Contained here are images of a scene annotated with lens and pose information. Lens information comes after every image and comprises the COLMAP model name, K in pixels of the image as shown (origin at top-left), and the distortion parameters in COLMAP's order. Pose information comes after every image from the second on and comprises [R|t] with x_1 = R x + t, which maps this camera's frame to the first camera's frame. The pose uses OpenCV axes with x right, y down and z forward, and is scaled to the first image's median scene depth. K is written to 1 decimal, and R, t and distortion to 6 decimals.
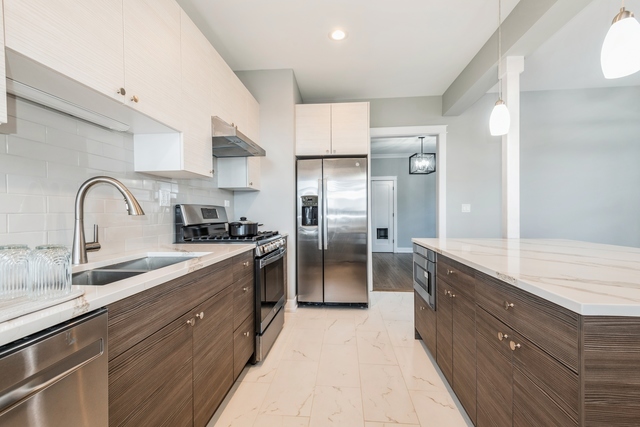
lens RADIAL K [[292.6, 0, 318.0], [0, 292.6, 219.1], [0, 0, 1]] dist [0.002010, -0.000762]
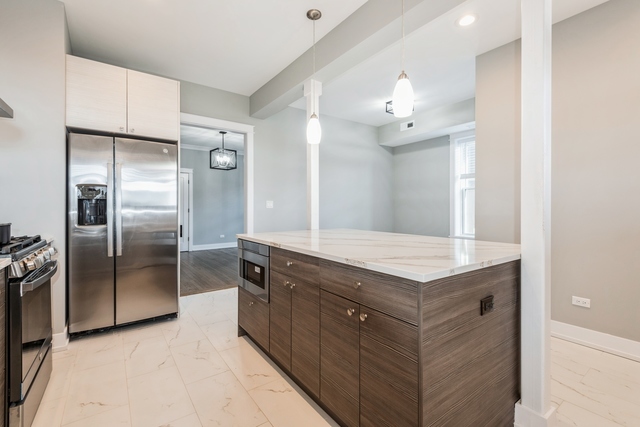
lens RADIAL K [[288.0, 0, 322.0], [0, 288.0, 211.7], [0, 0, 1]] dist [0.019113, -0.000996]
pose [[0.745121, -0.002940, 0.666922, -0.105160], [0.009652, 0.999933, -0.006375, -0.001547], [-0.666859, 0.011188, 0.745100, 0.081876]]
